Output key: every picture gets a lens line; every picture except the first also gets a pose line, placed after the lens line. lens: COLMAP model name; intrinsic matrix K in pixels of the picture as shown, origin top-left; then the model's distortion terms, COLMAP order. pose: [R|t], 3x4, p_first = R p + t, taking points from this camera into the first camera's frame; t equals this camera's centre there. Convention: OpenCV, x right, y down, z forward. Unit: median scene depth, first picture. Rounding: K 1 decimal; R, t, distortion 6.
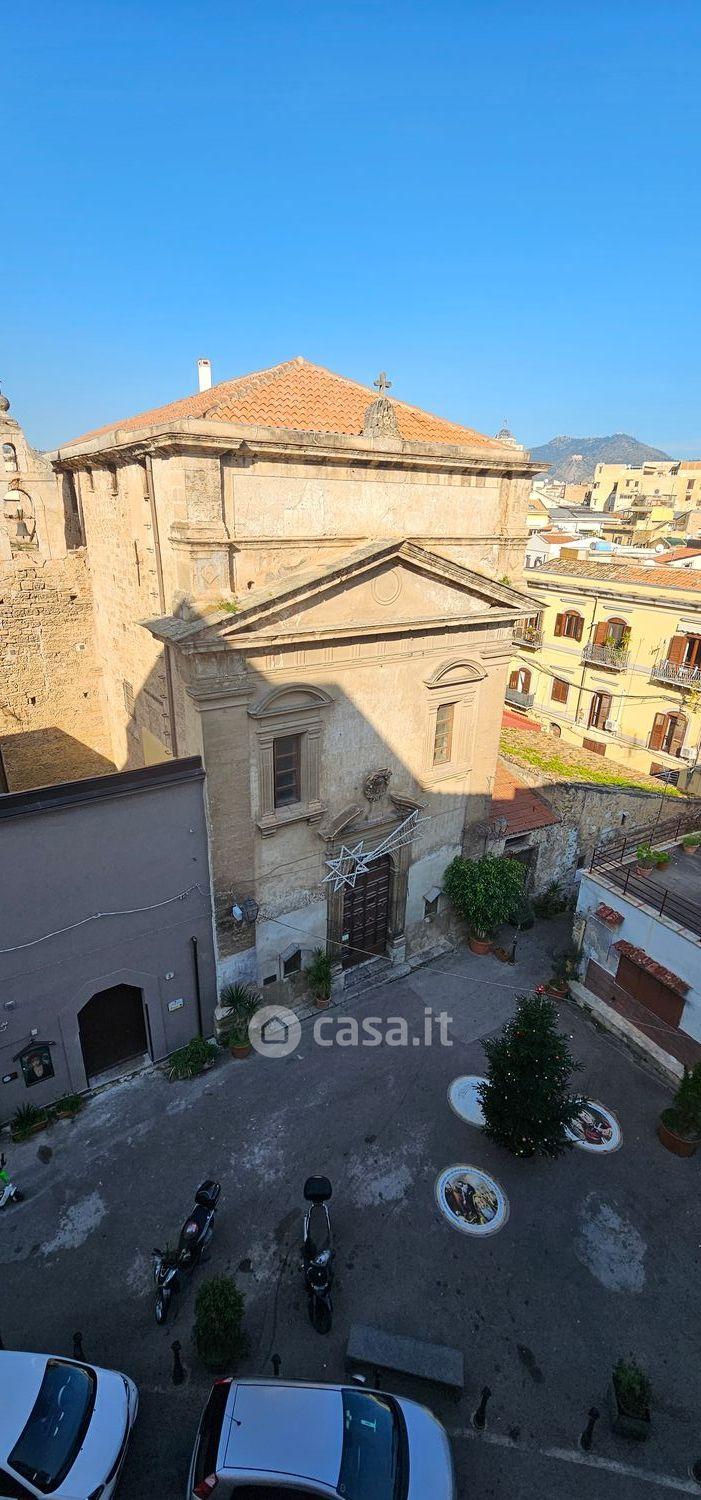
lens RADIAL K [[627.8, 0, 347.9], [0, 627.8, 739.5], [0, 0, 1]] dist [-0.000994, 0.000139]
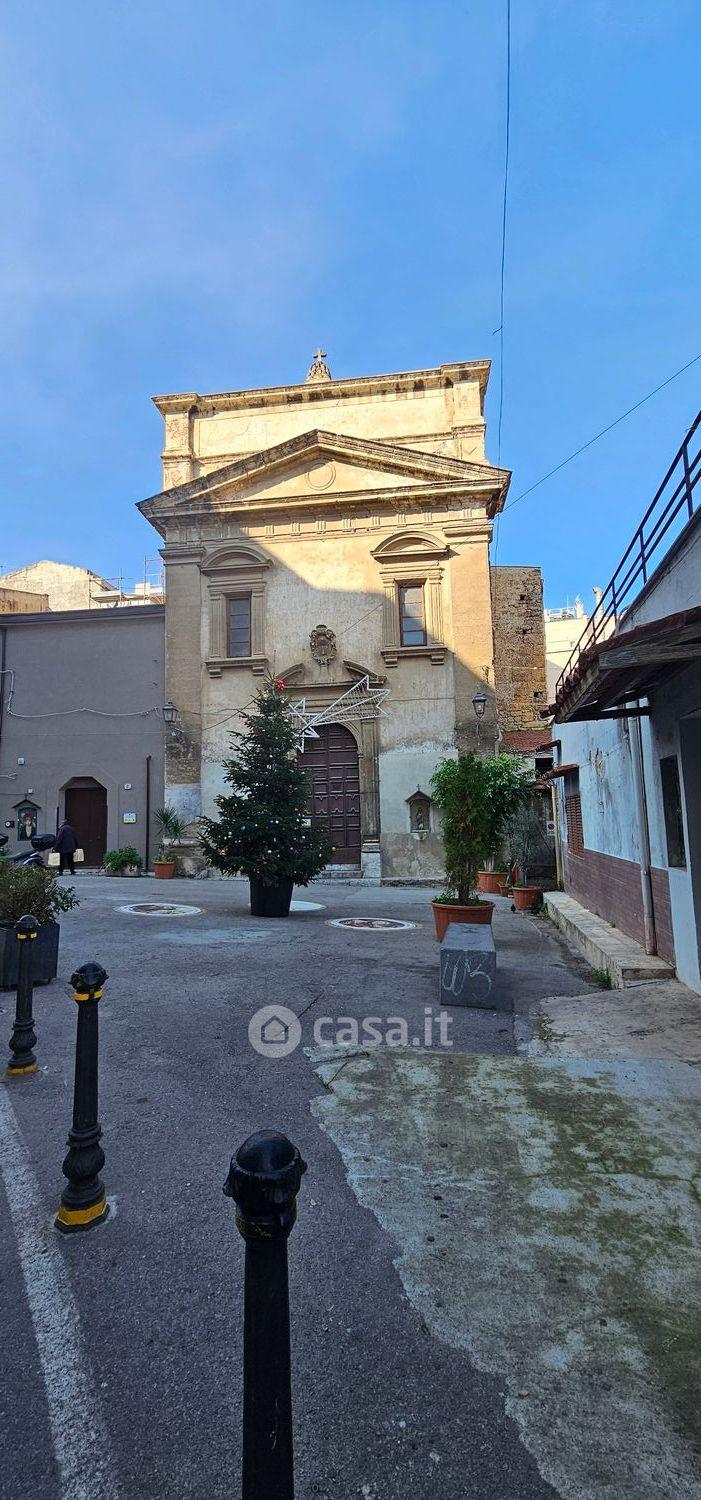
lens RADIAL K [[627.8, 0, 347.9], [0, 627.8, 739.5], [0, 0, 1]] dist [-0.000994, 0.000139]
pose [[0.746240, -0.135289, -0.651784, 0.854192], [-0.192718, 0.893292, -0.406065, 0.725504], [0.637170, 0.428633, 0.640538, 0.472518]]
